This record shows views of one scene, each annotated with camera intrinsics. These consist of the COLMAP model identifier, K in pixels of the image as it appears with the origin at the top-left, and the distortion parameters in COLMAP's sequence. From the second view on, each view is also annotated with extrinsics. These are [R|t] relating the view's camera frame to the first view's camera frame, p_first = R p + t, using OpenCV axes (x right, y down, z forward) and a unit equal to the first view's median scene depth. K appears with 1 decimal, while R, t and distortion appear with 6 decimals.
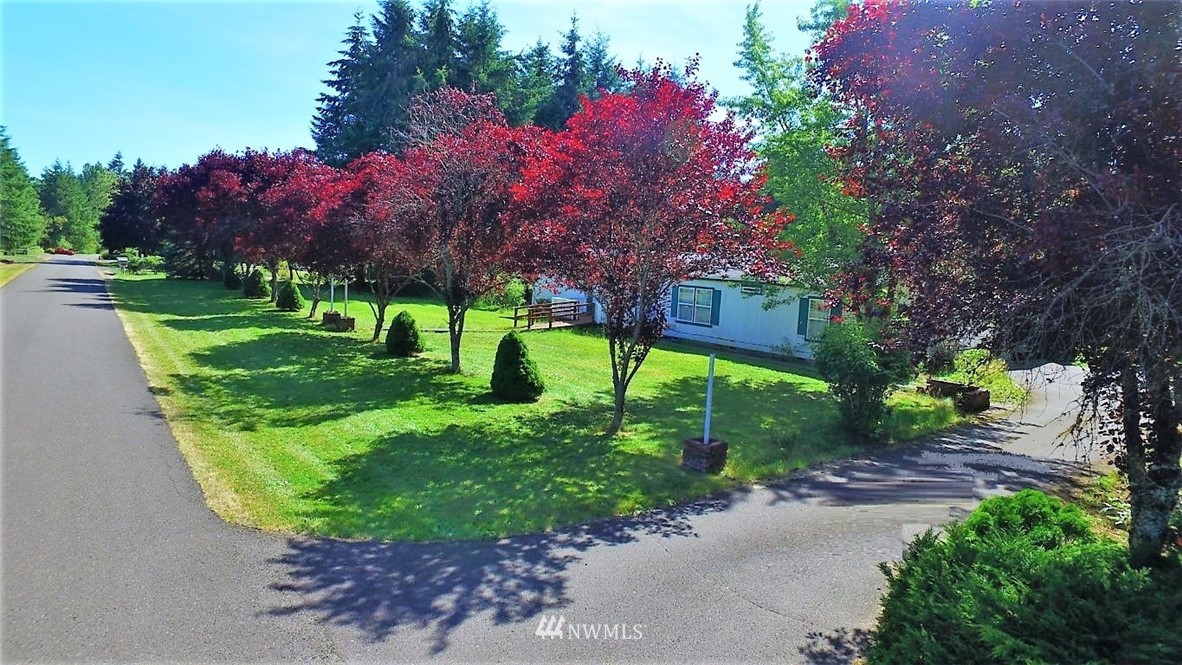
lens RADIAL K [[679.0, 0, 590.4], [0, 679.0, 339.3], [0, 0, 1]] dist [-0.114289, 0.081166]
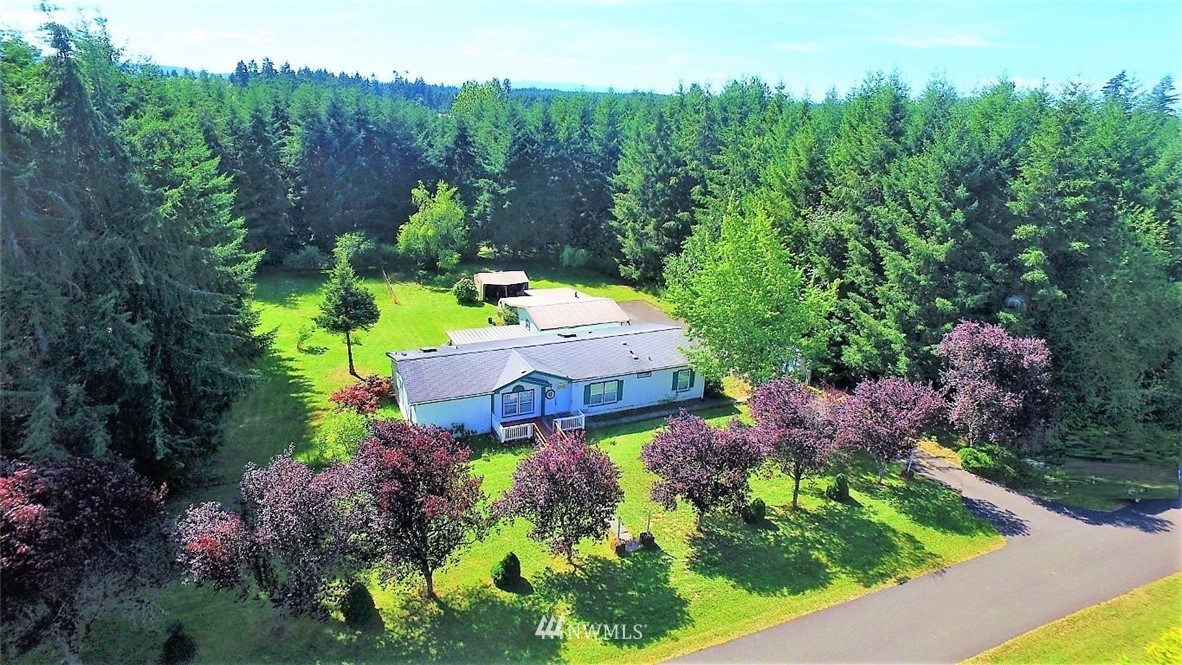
lens RADIAL K [[679.0, 0, 590.4], [0, 679.0, 339.3], [0, 0, 1]] dist [-0.114289, 0.081166]
pose [[0.242671, -0.362992, 0.899637, -1.455911], [0.083072, 0.931727, 0.353531, -0.869534], [-0.966545, -0.011057, 0.256258, 0.796659]]
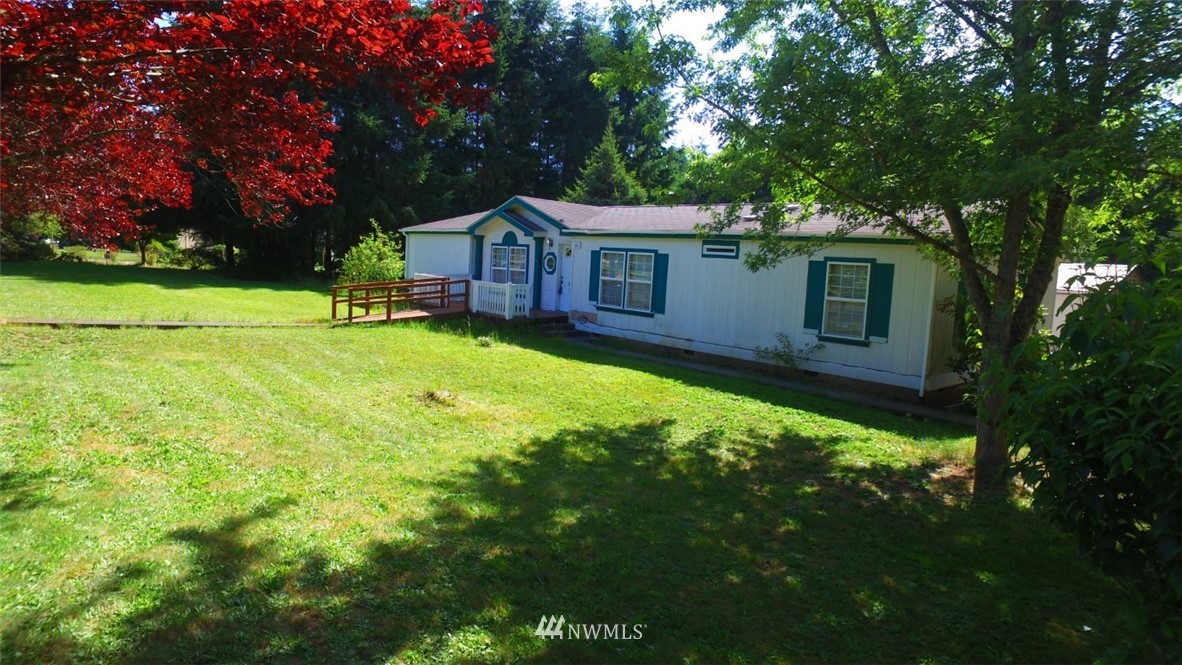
lens RADIAL K [[679.0, 0, 590.4], [0, 679.0, 339.3], [0, 0, 1]] dist [-0.114289, 0.081166]
pose [[0.998943, -0.007579, 0.045330, 0.117858], [0.007146, 0.999927, 0.009697, -0.005084], [-0.045400, -0.009363, 0.998925, 0.496296]]
